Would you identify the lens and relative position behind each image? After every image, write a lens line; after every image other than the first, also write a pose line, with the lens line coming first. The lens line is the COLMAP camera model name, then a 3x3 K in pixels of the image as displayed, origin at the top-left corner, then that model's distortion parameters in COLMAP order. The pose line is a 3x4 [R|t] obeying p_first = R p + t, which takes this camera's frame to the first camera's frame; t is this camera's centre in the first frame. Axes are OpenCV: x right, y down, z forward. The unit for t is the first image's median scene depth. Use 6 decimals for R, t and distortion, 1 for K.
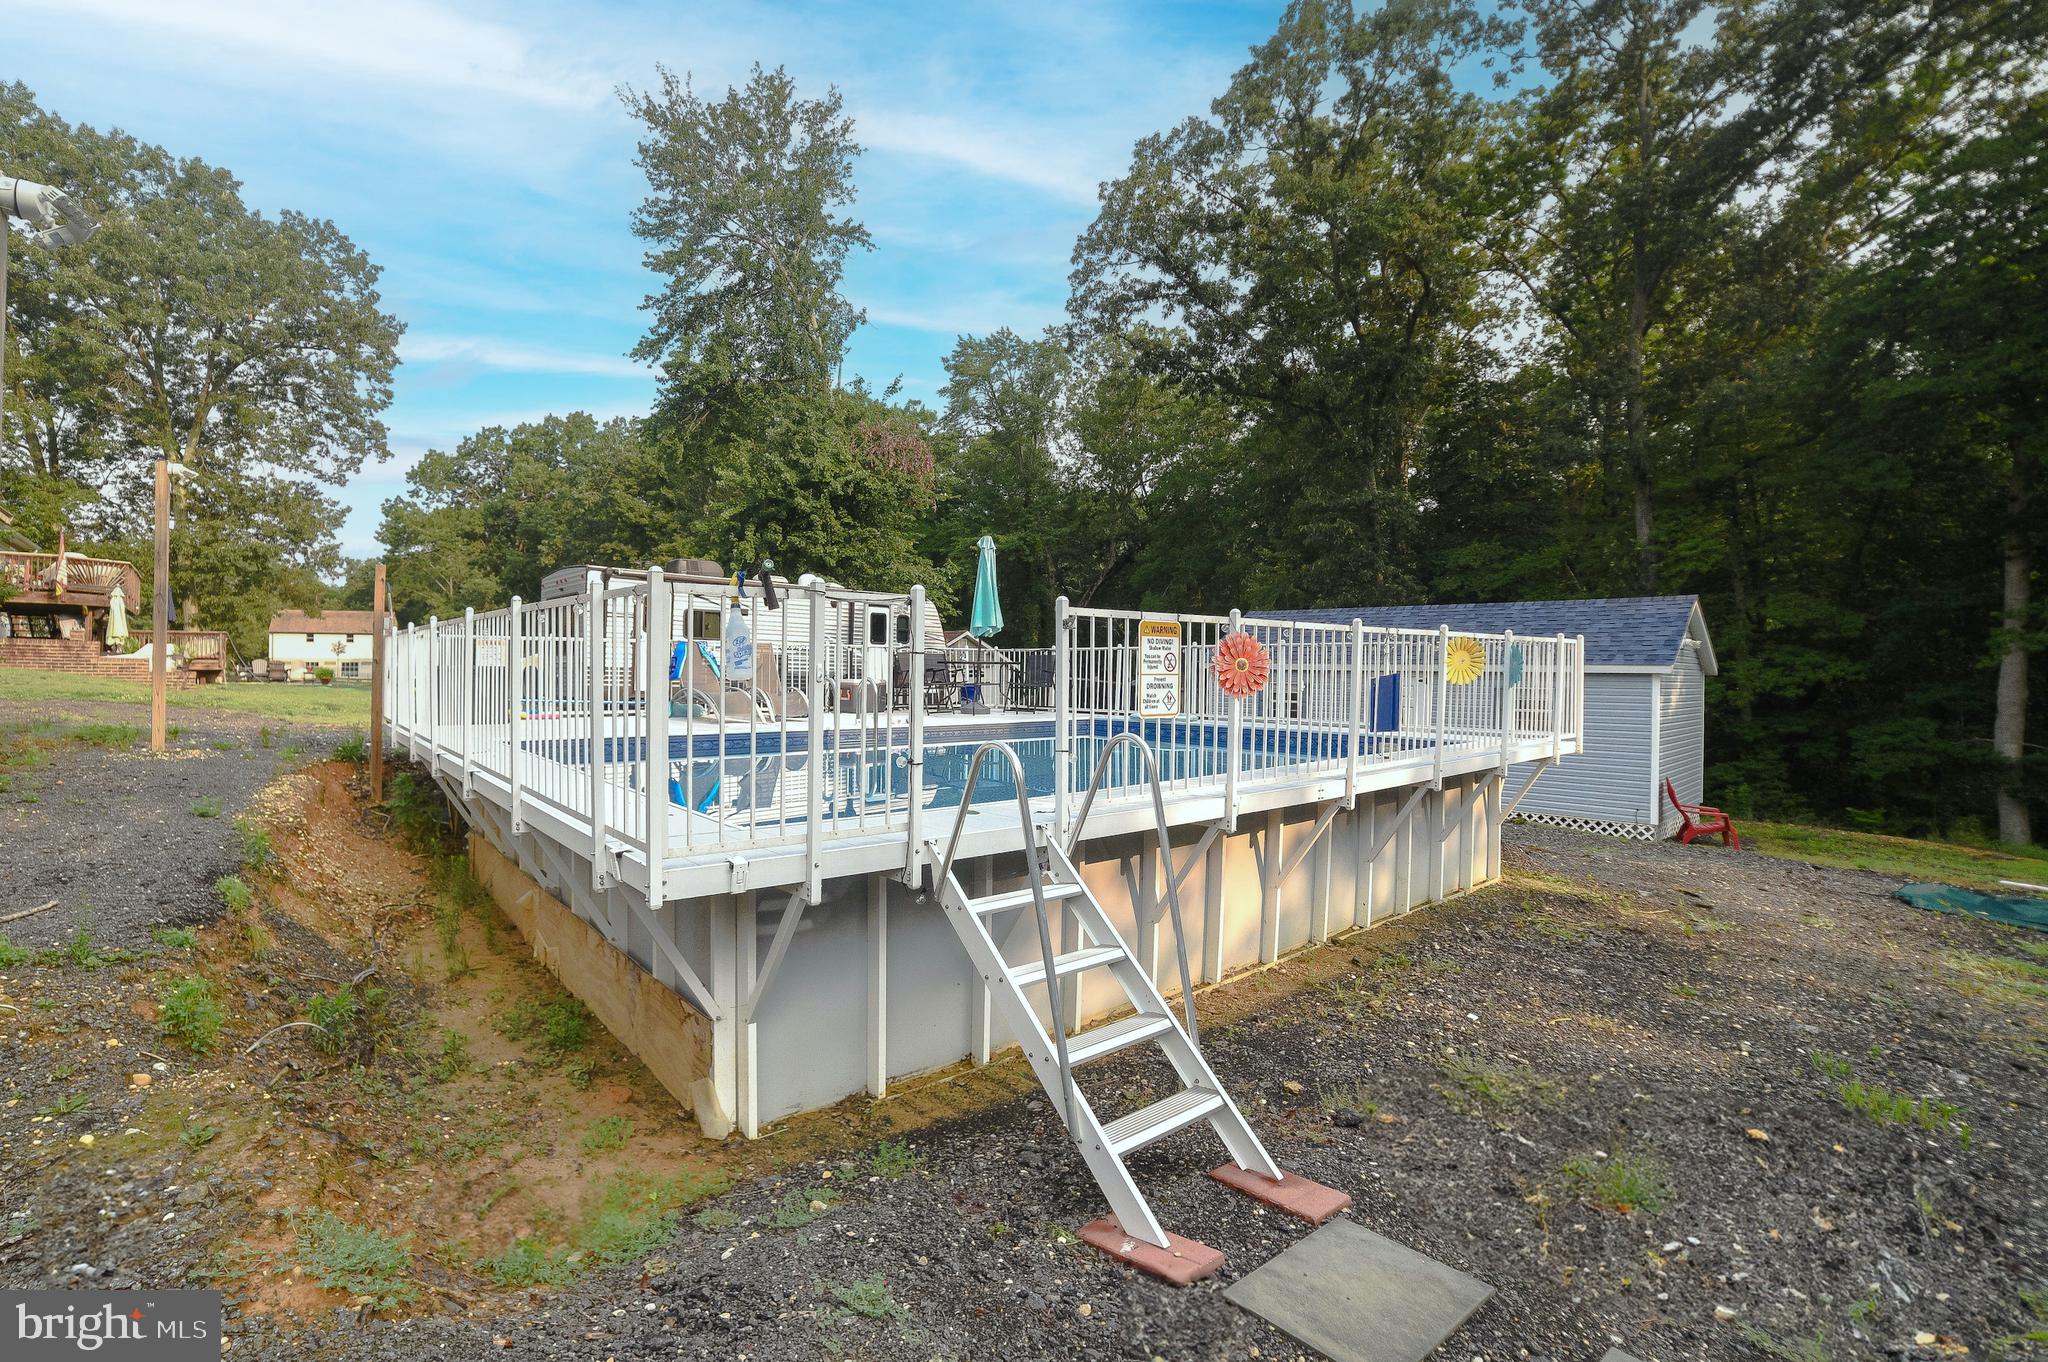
lens RADIAL K [[958.8, 0, 1024.0], [0, 958.8, 681.0], [0, 0, 1]] dist [-0.056556, 0.013108]
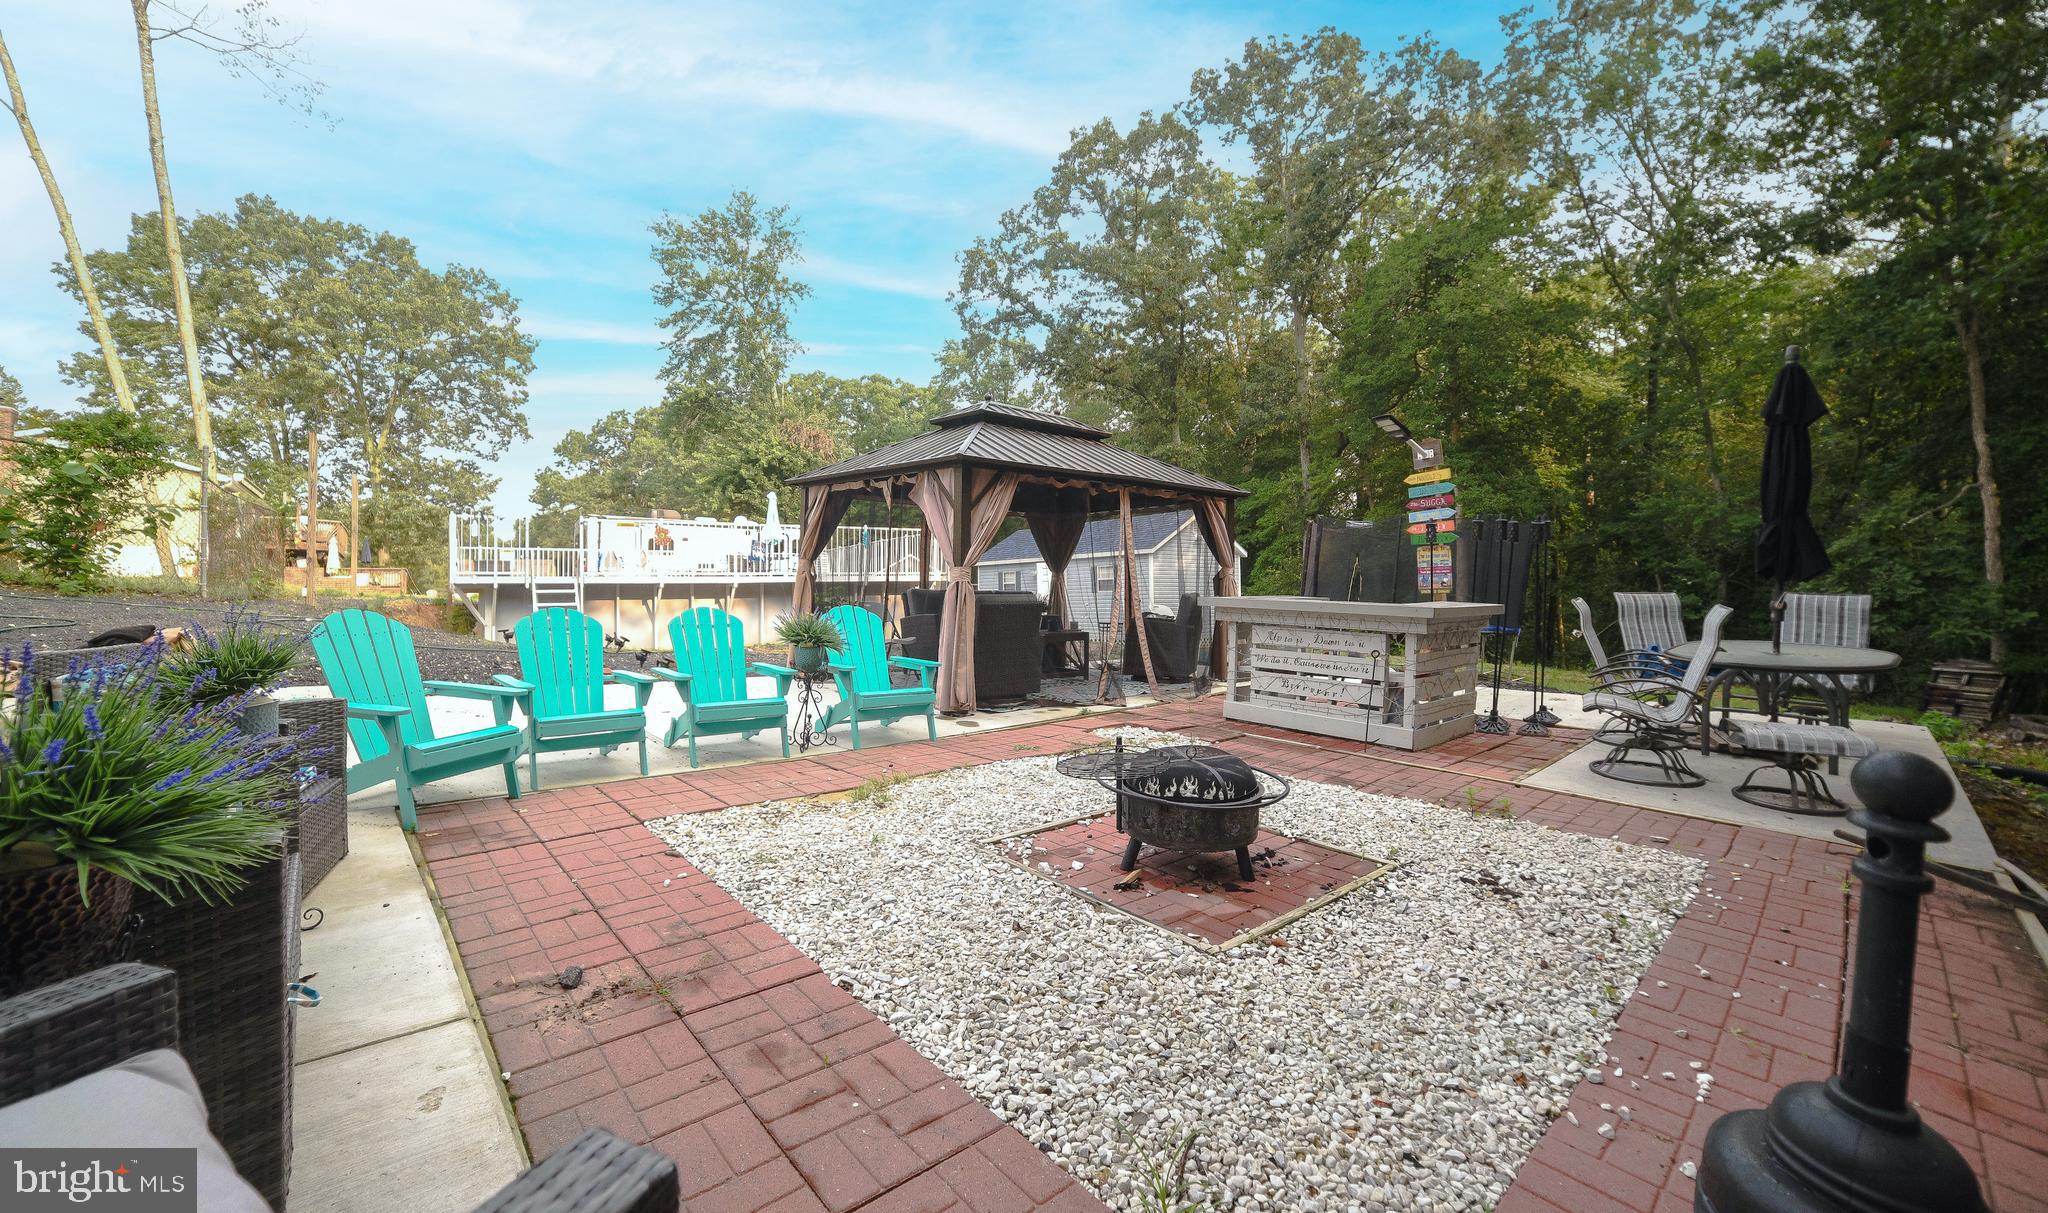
lens RADIAL K [[808.7, 0, 1029.0], [0, 808.7, 577.8], [0, 0, 1]] dist [-0.027367, 0.000011]
pose [[0.998134, -0.026579, -0.054981, 0.107508], [0.024734, 0.999117, -0.033972, 0.016954], [0.055836, 0.032549, 0.997909, -0.111101]]
